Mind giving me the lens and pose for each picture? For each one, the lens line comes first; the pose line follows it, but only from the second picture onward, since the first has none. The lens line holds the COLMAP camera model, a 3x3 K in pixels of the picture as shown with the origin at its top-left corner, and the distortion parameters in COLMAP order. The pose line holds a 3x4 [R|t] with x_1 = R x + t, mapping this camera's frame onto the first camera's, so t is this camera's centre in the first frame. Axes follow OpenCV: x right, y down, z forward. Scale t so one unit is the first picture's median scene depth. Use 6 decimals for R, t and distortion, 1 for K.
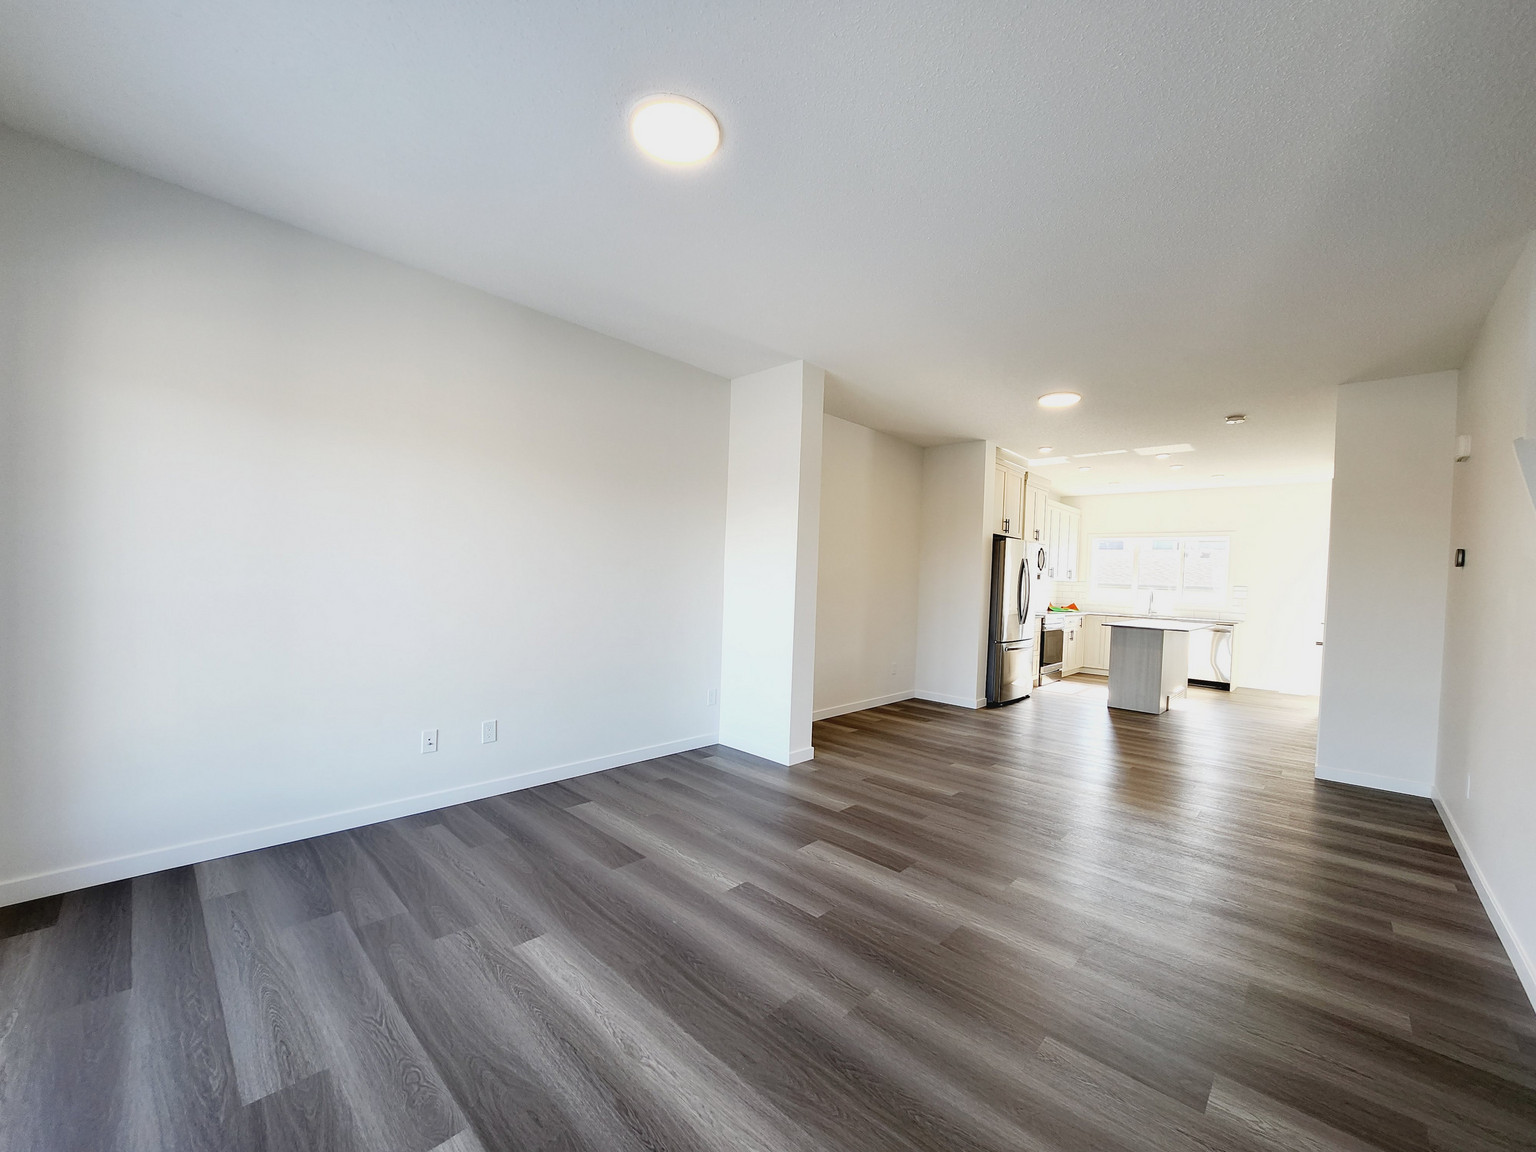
lens RADIAL K [[611.5, 0, 777.2], [0, 611.5, 582.5], [0, 0, 1]] dist [-0.013516, 0.000469]
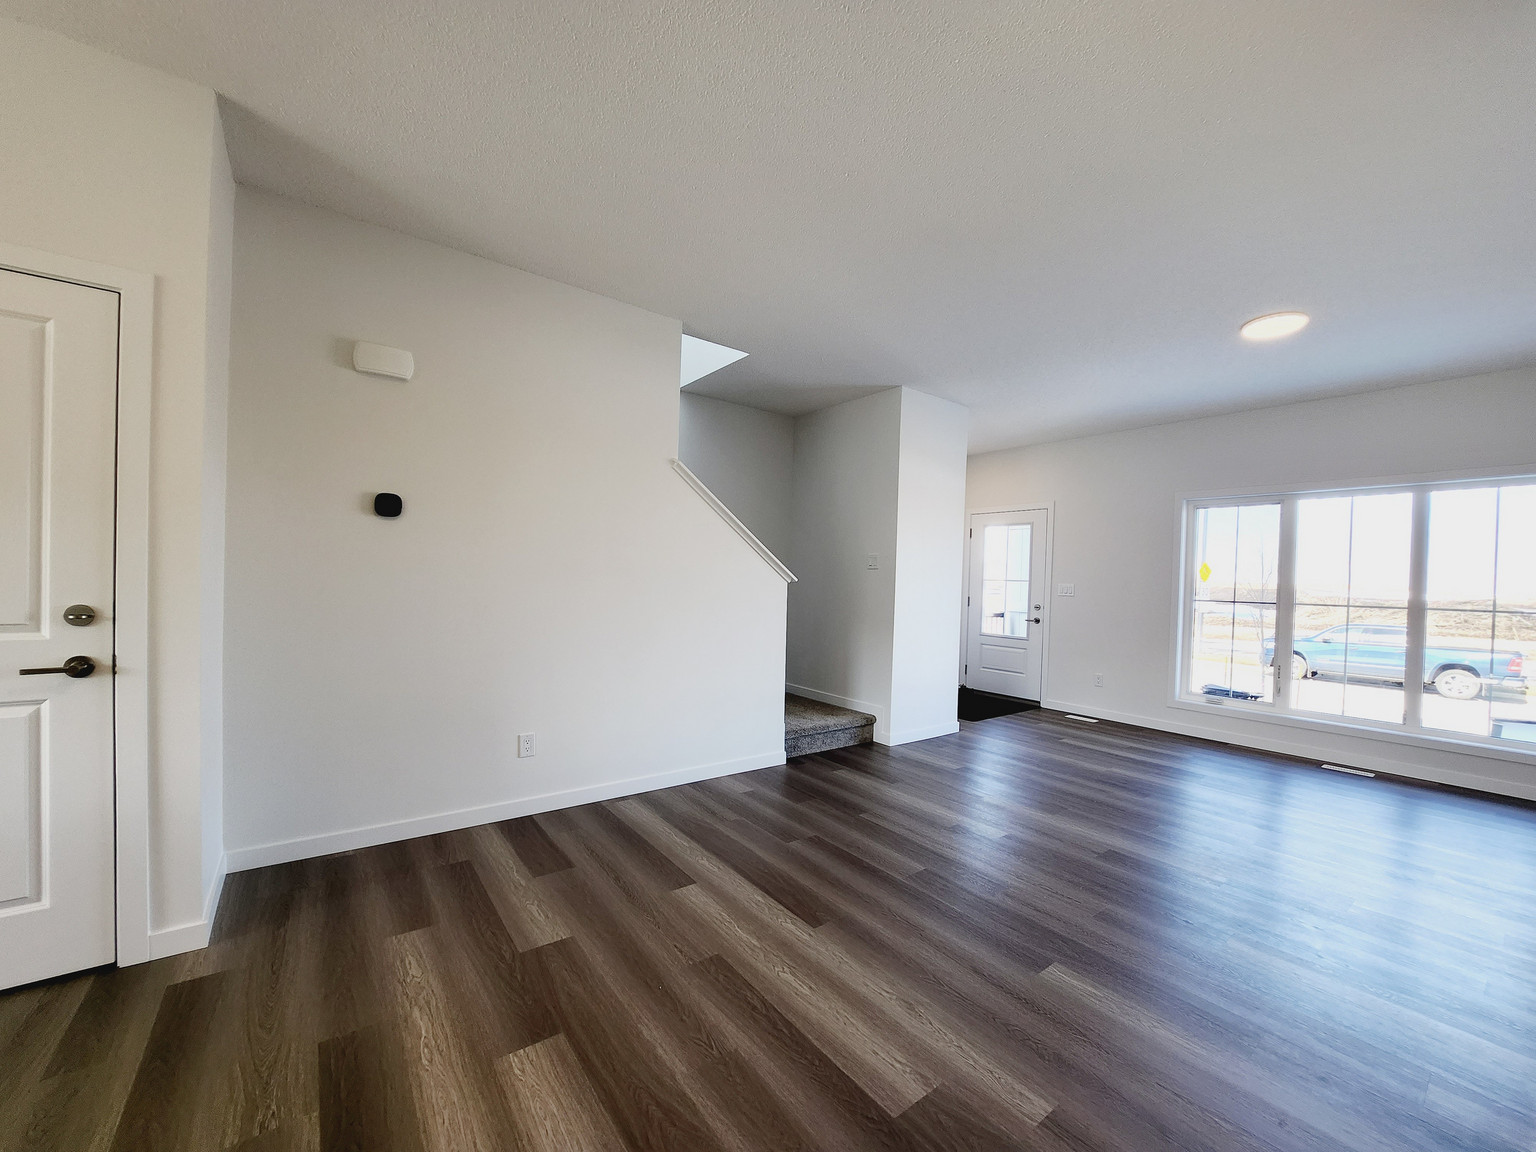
lens RADIAL K [[611.5, 0, 777.6], [0, 611.5, 576.9], [0, 0, 1]] dist [-0.013516, 0.000469]
pose [[-0.983872, -0.069861, 0.164669, 0.618059], [-0.068937, 0.997557, 0.011325, 0.009442], [-0.165058, -0.000210, -0.986284, 2.094503]]
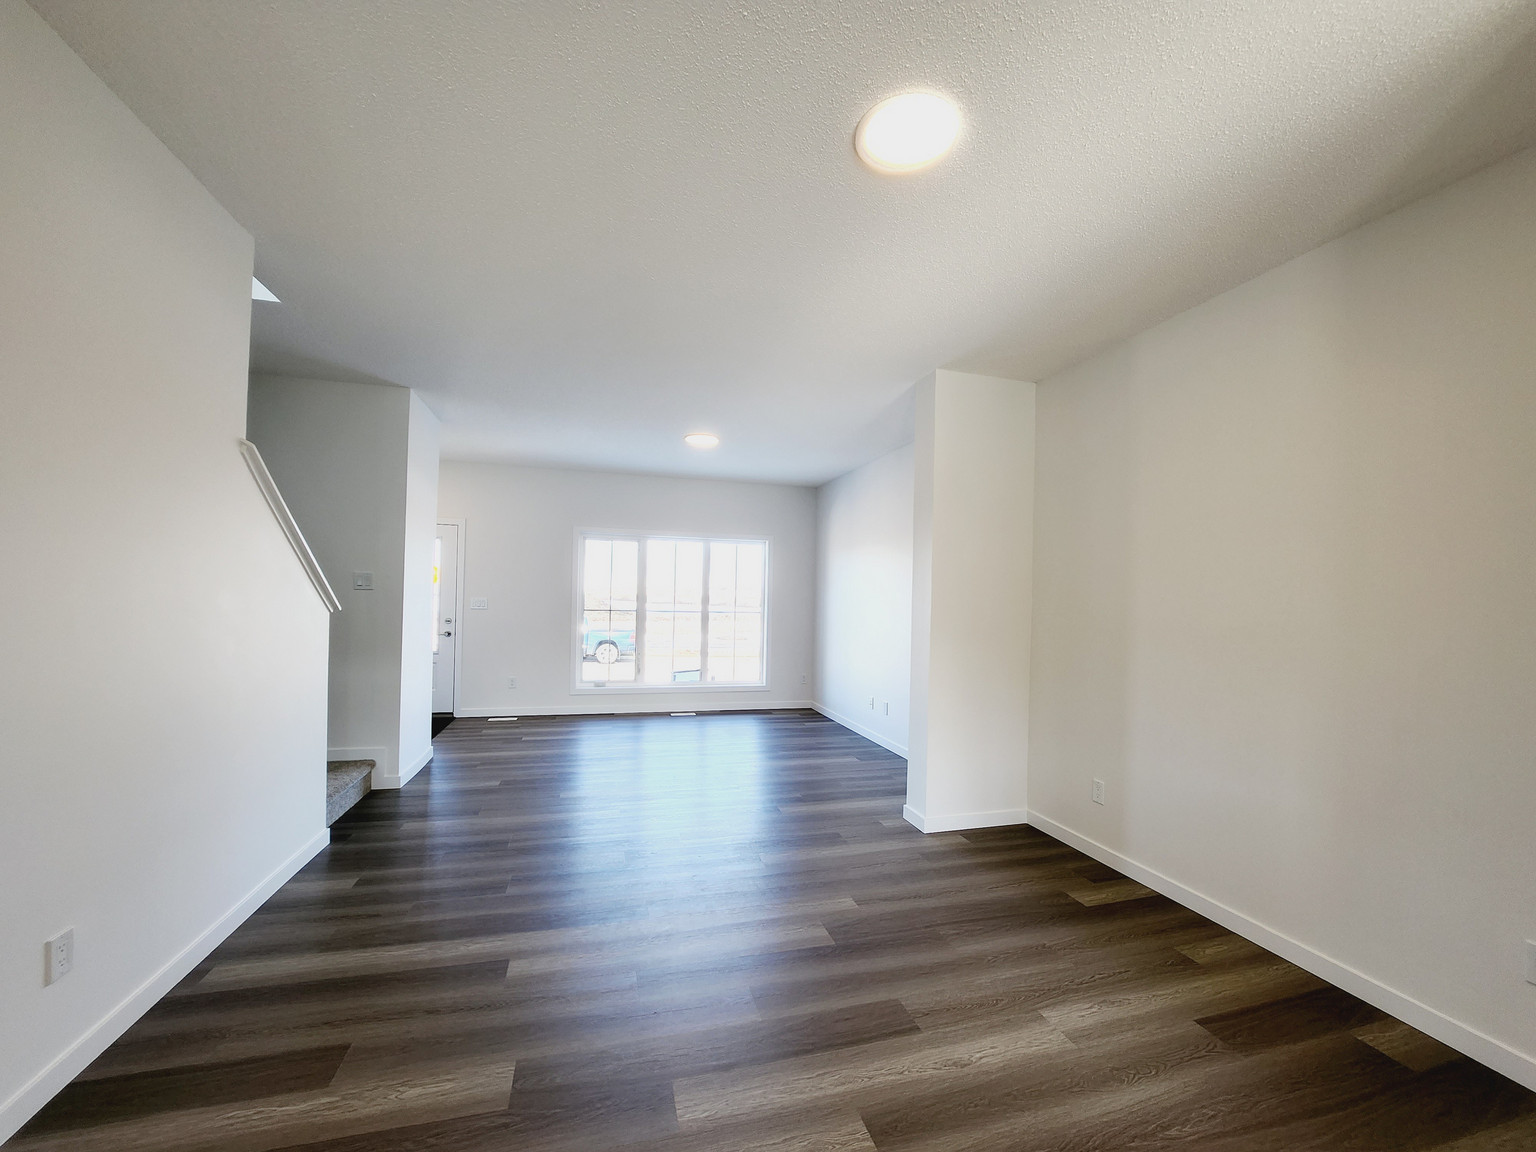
lens RADIAL K [[611.5, 0, 763.4], [0, 611.5, 587.0], [0, 0, 1]] dist [-0.013516, 0.000469]
pose [[-0.528534, -0.064247, -0.846478, 1.386843], [-0.045202, 0.997847, -0.047512, 0.007800], [0.847708, 0.013151, -0.530300, 1.936546]]
